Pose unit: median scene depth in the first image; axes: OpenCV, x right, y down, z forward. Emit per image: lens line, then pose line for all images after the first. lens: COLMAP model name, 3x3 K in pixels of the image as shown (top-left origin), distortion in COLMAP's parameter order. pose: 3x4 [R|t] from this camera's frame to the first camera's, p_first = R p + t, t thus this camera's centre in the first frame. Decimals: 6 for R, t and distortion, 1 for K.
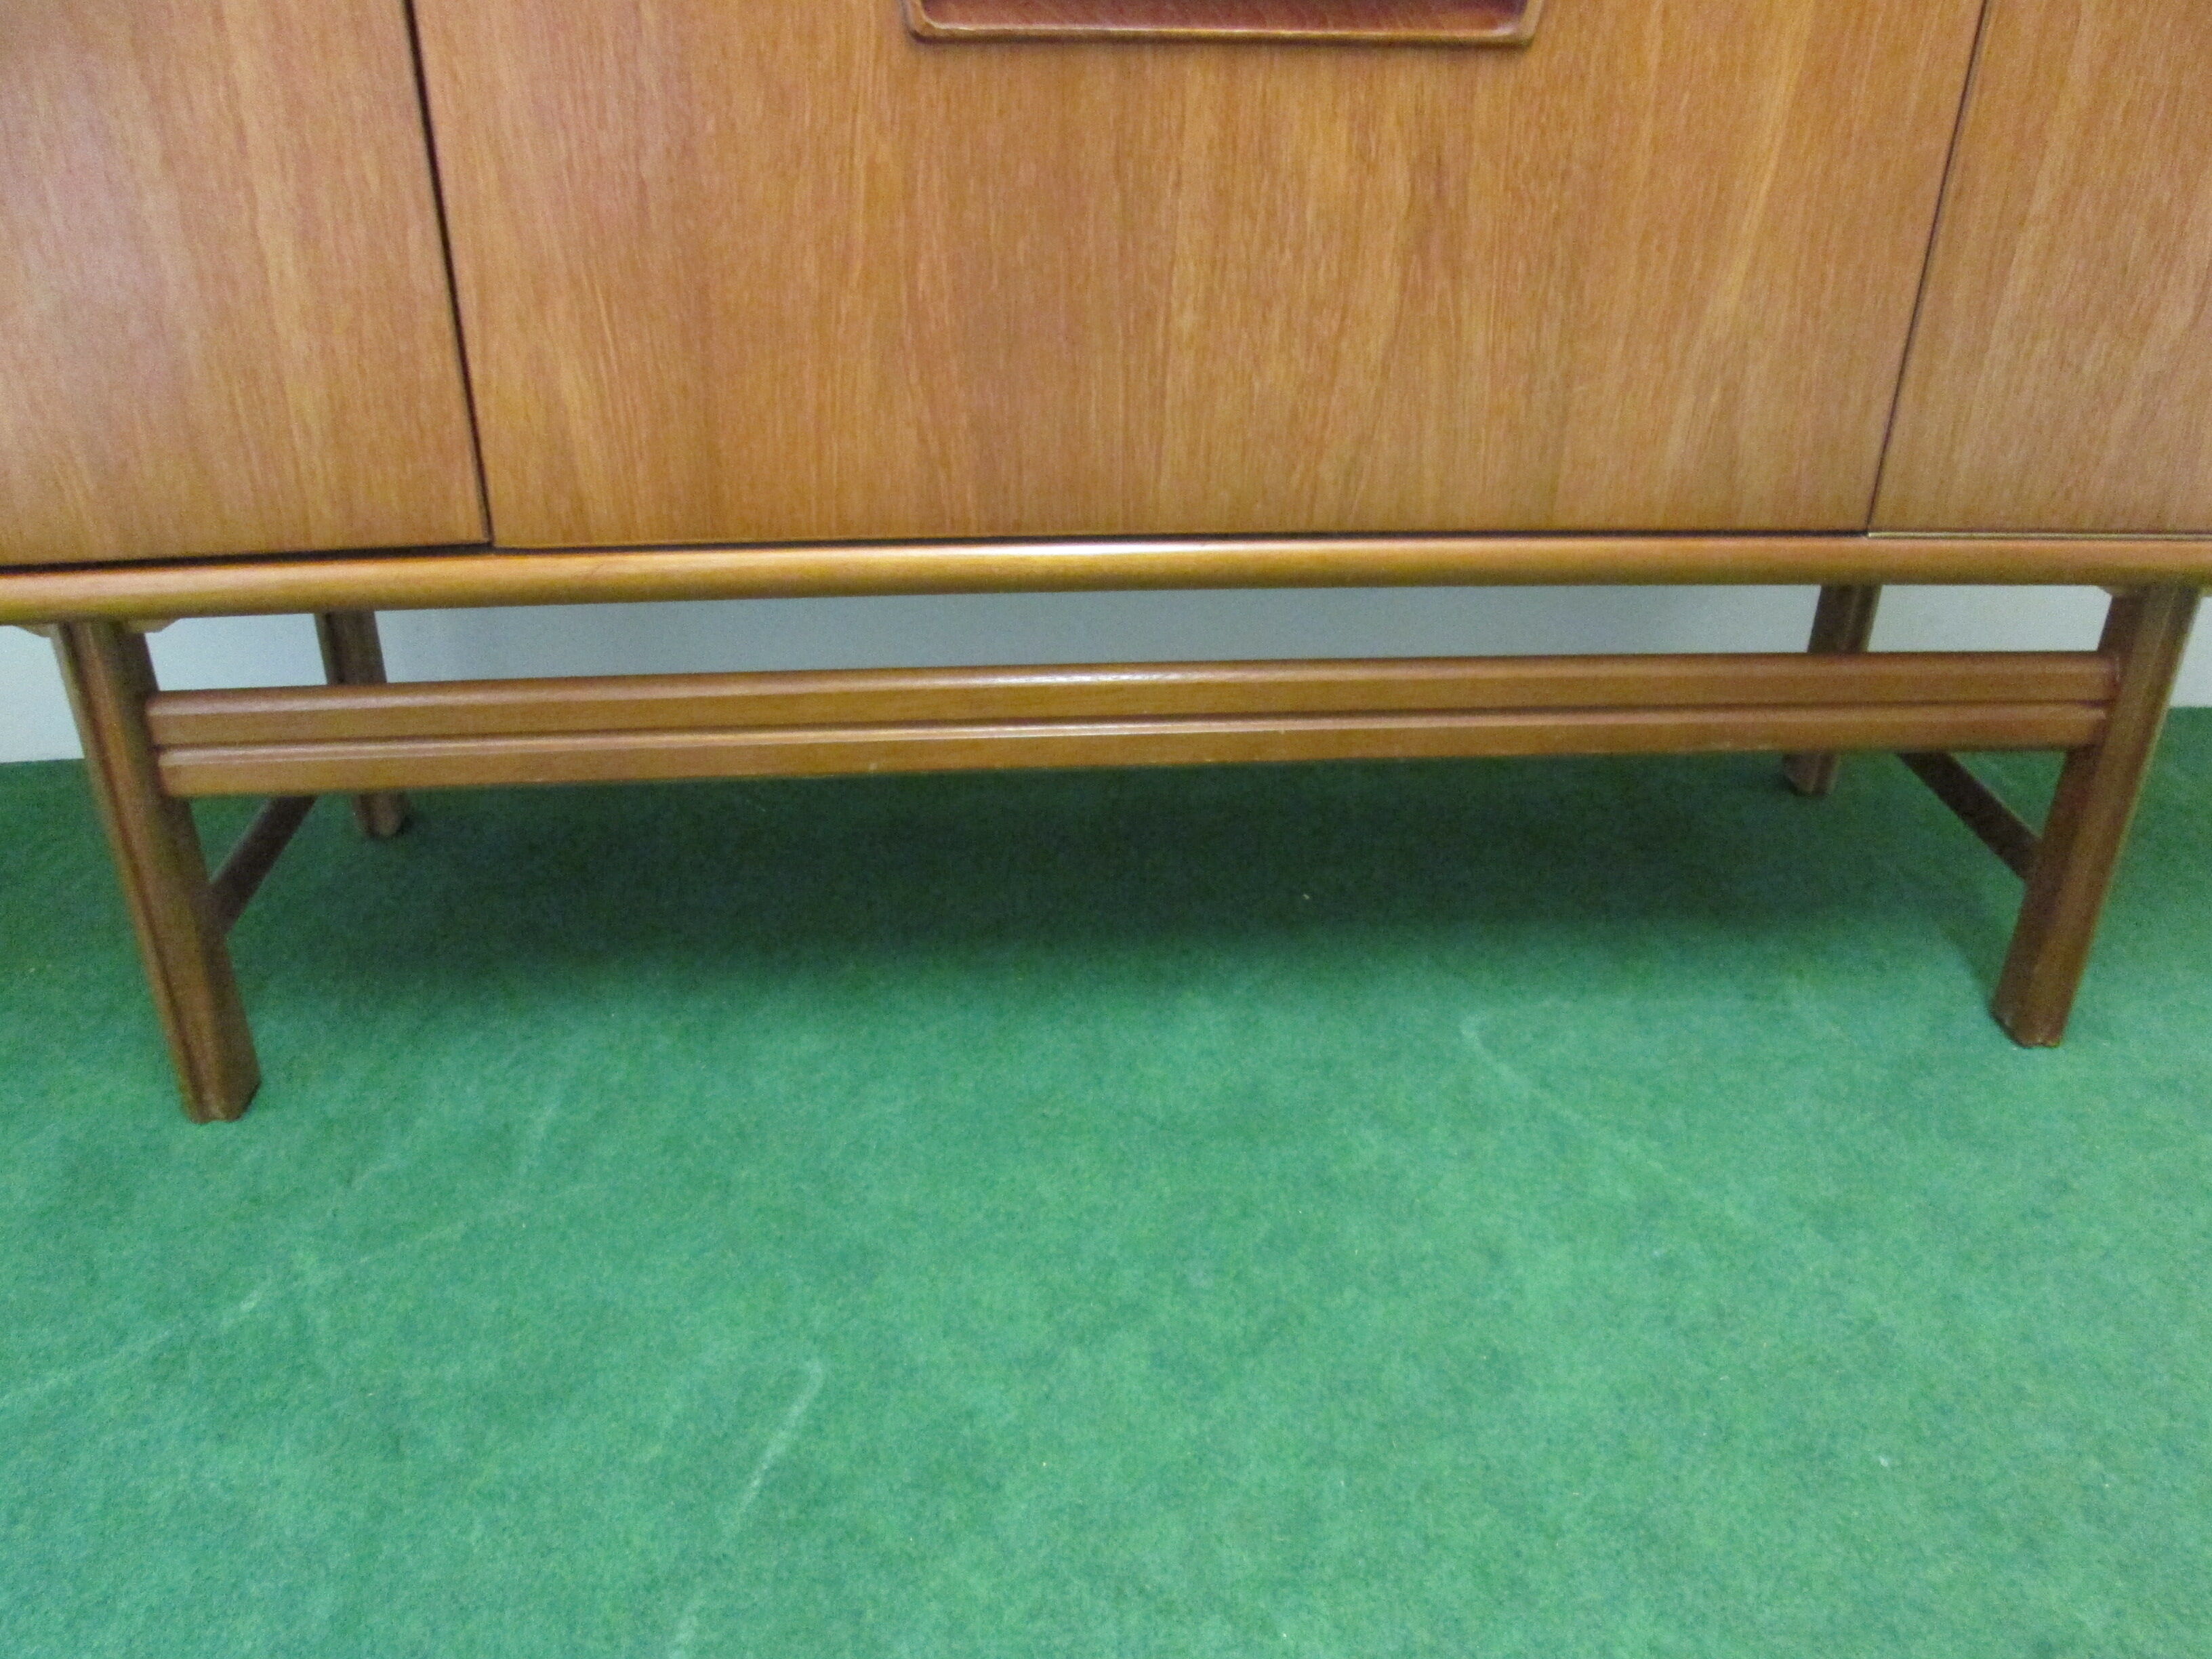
lens RADIAL K [[1832.0, 0, 1098.5], [0, 1832.0, 812.8], [0, 0, 1]] dist [-0.058548, 0.033376]
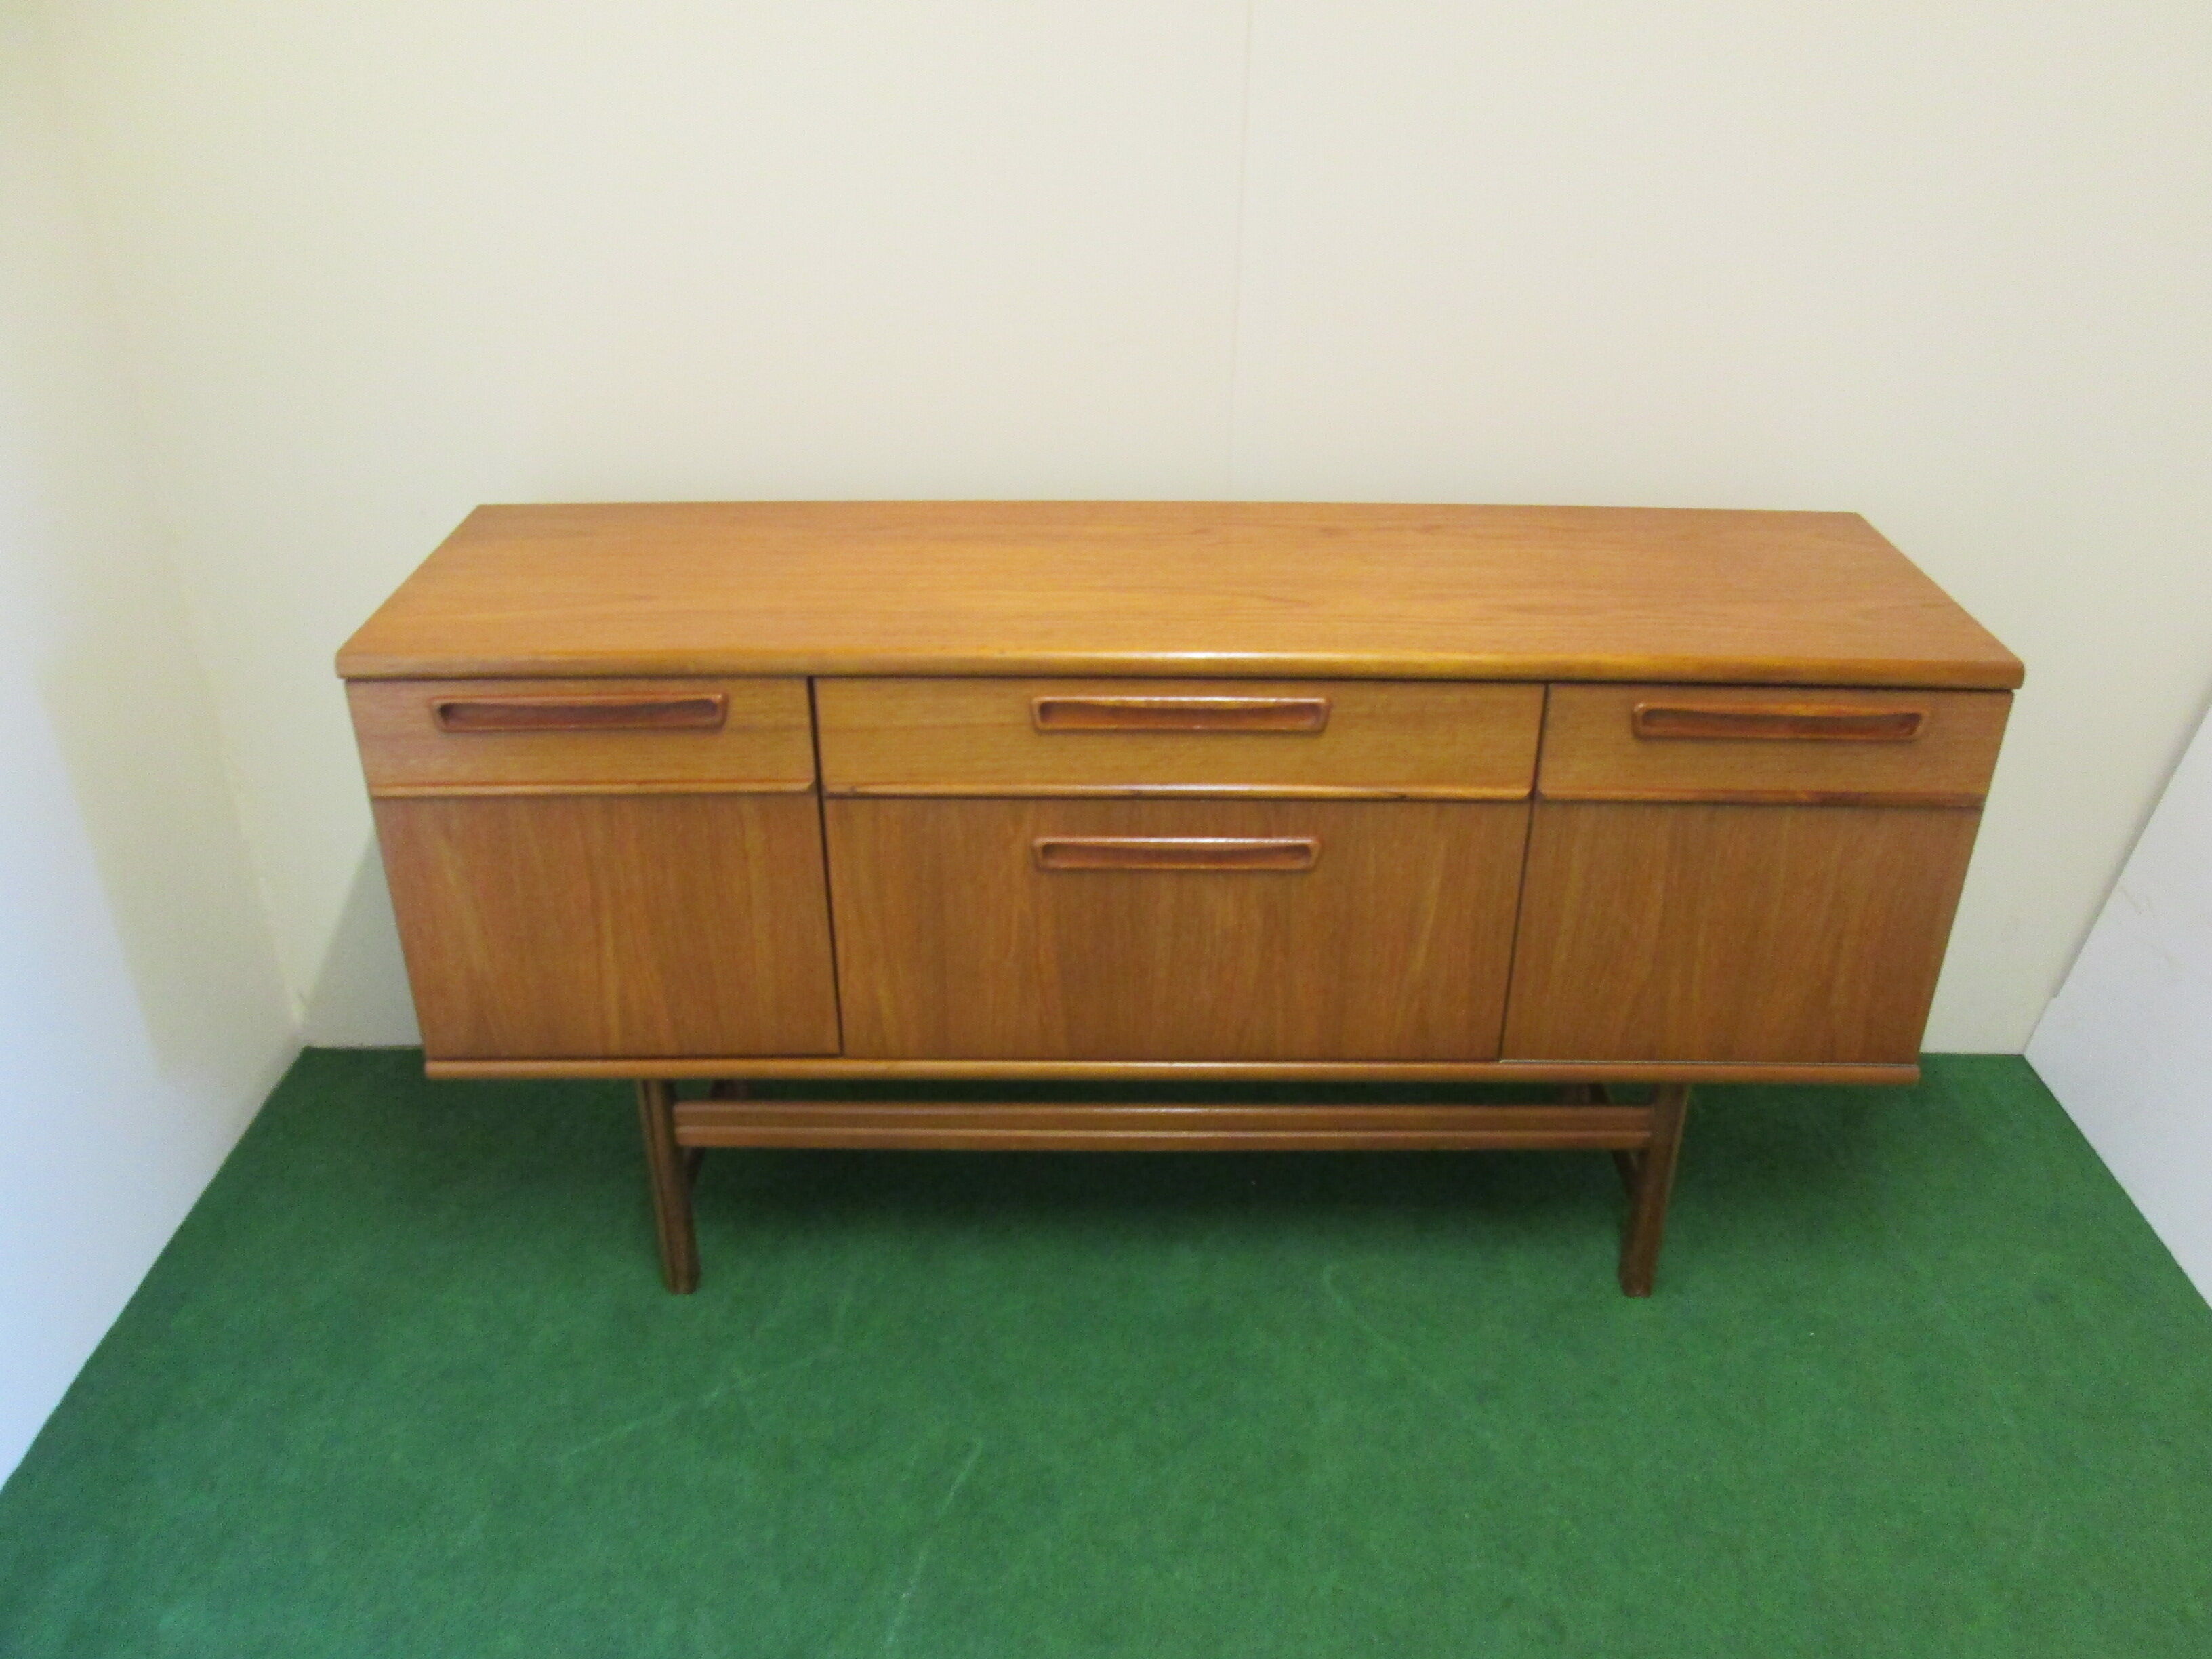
lens RADIAL K [[1832.0, 0, 1082.2], [0, 1832.0, 787.0], [0, 0, 1]] dist [-0.058548, 0.033376]
pose [[0.995521, 0.027572, -0.090429, 0.141981], [-0.029661, 0.999322, -0.021830, -0.431986], [0.089765, 0.024414, 0.995664, -1.169326]]
